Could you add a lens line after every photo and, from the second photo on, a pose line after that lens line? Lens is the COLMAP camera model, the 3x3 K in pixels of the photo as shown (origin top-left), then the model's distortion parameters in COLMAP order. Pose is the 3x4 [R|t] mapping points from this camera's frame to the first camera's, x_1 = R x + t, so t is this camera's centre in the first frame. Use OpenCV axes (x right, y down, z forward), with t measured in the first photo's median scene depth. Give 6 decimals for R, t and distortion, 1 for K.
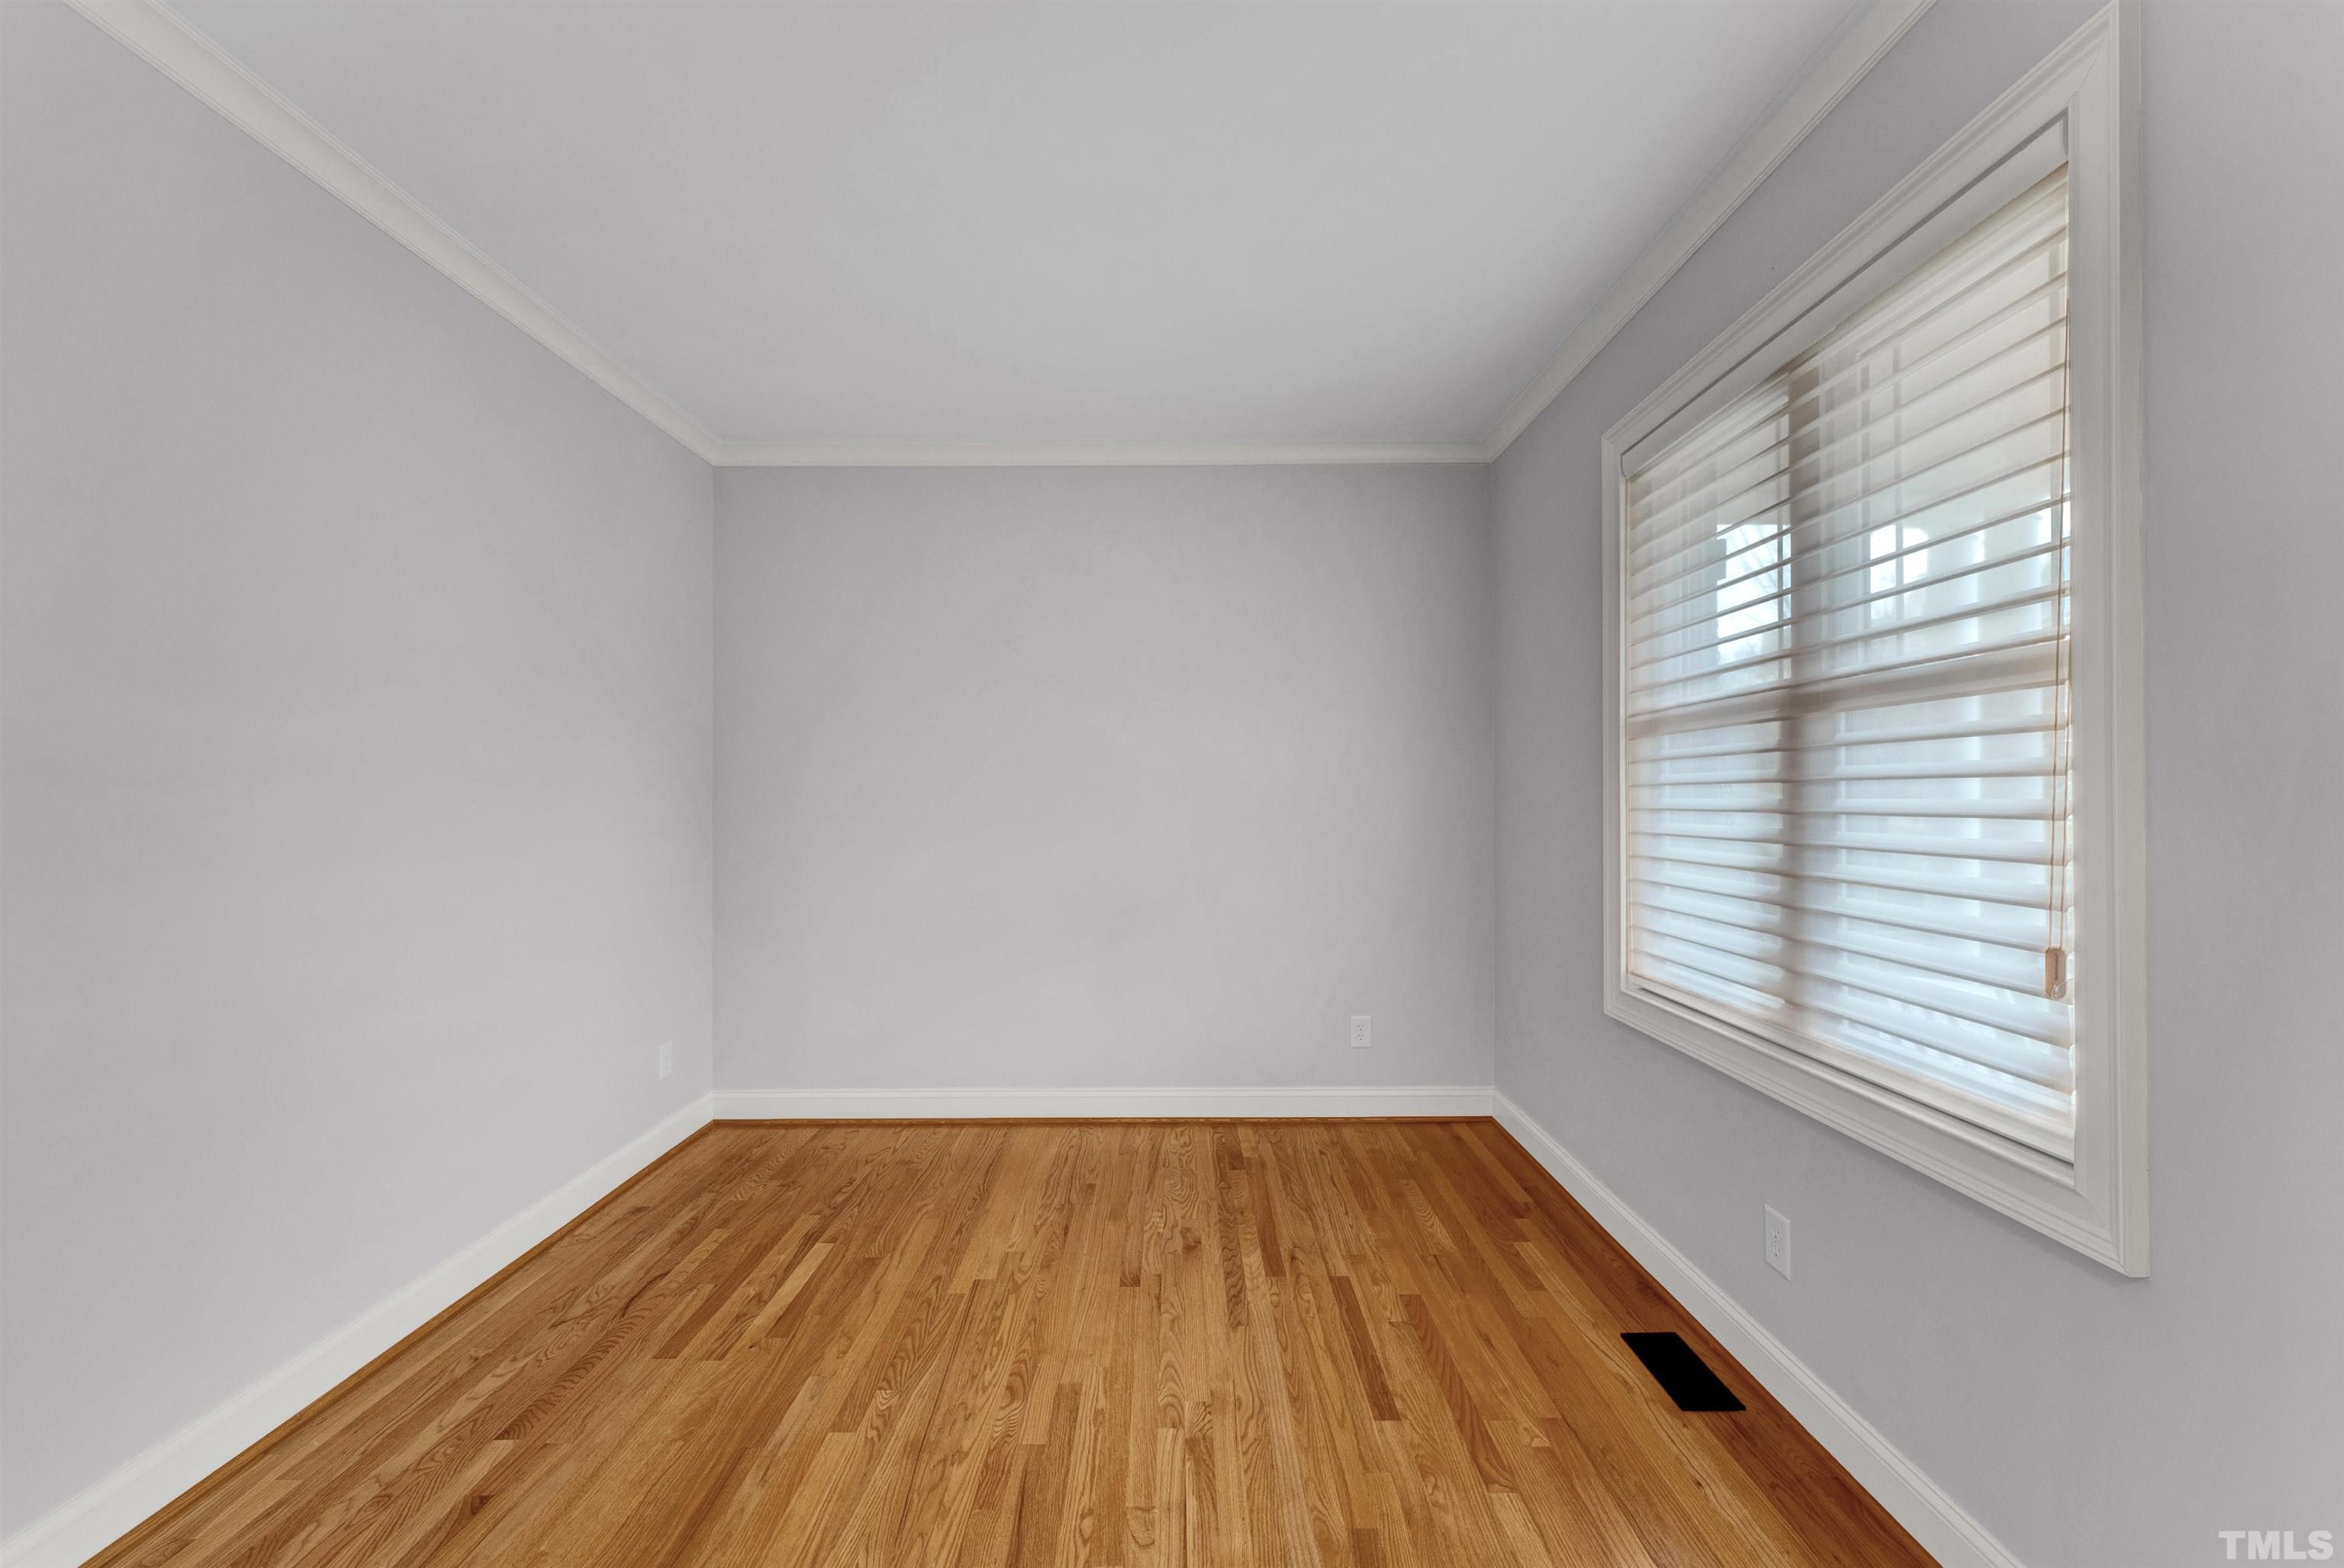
lens RADIAL K [[960.5, 0, 1167.3], [0, 960.5, 783.3], [0, 0, 1]] dist [0.002832, -0.000878]
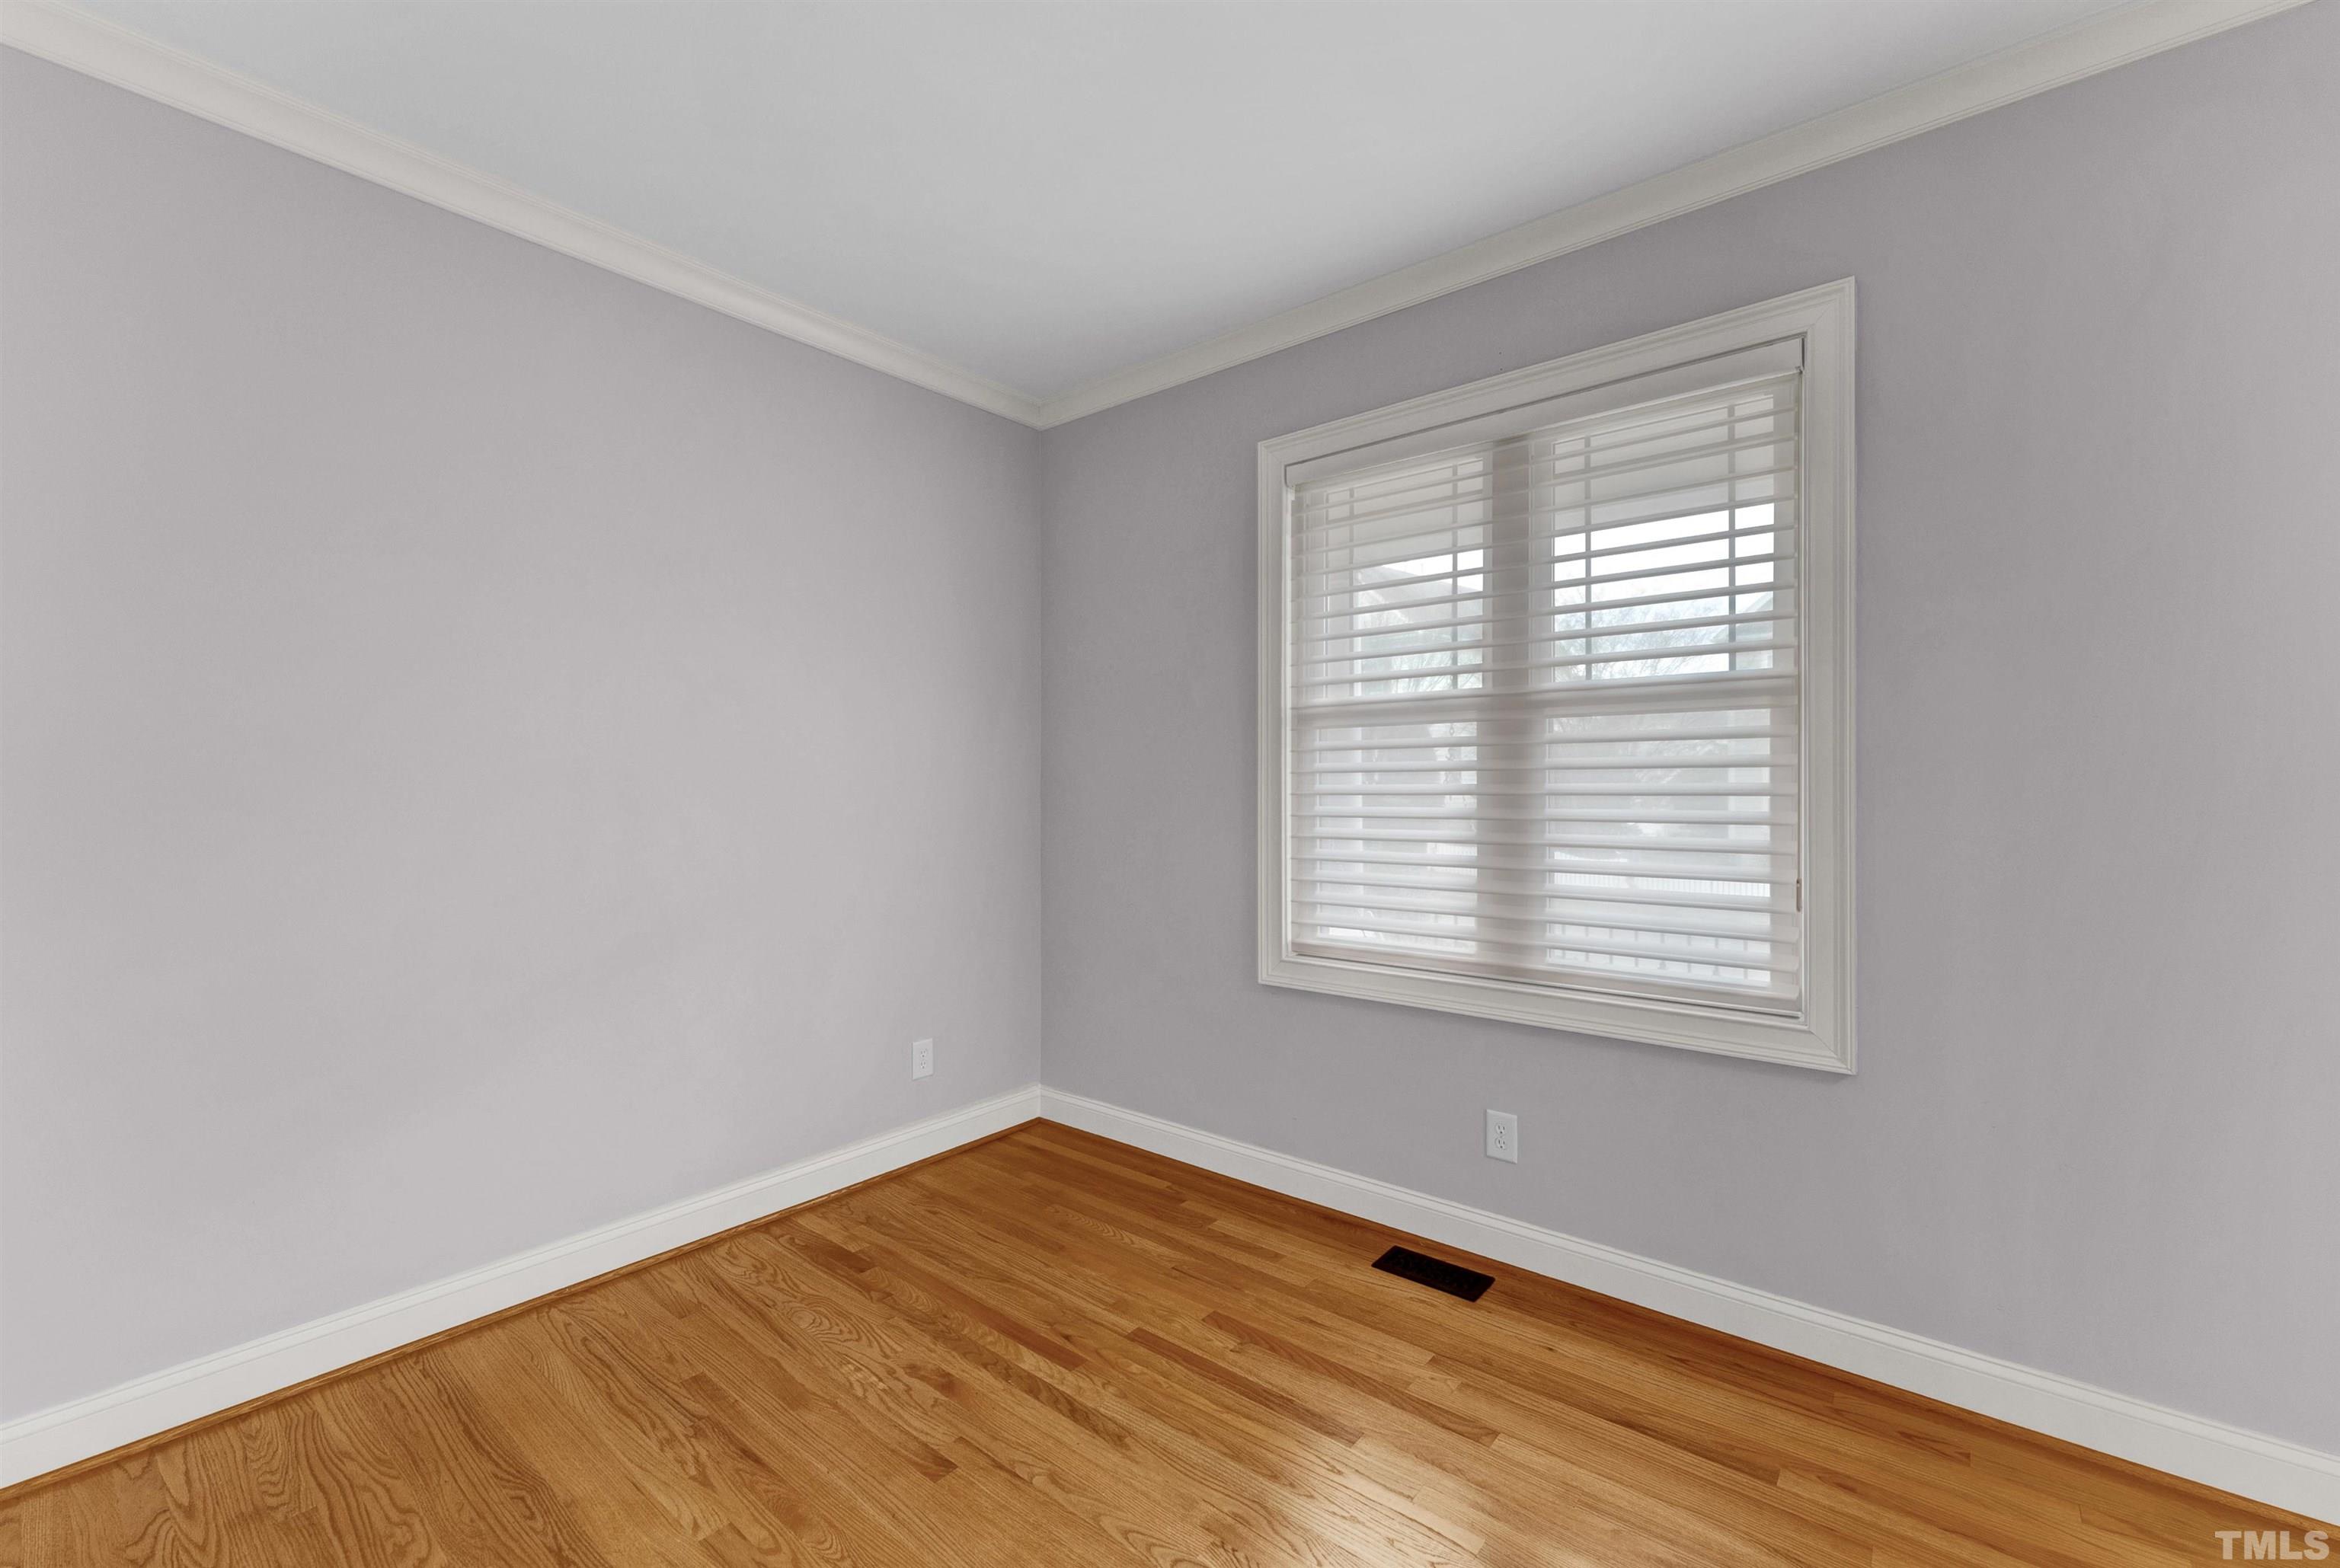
lens RADIAL K [[958.8, 0, 1165.3], [0, 958.8, 783.3], [0, 0, 1]] dist [0.002832, -0.000878]
pose [[0.624214, 0.005164, 0.781237, -0.463879], [-0.015634, 0.999860, 0.005883, 0.000422], [-0.781097, -0.015886, 0.624207, 0.401867]]
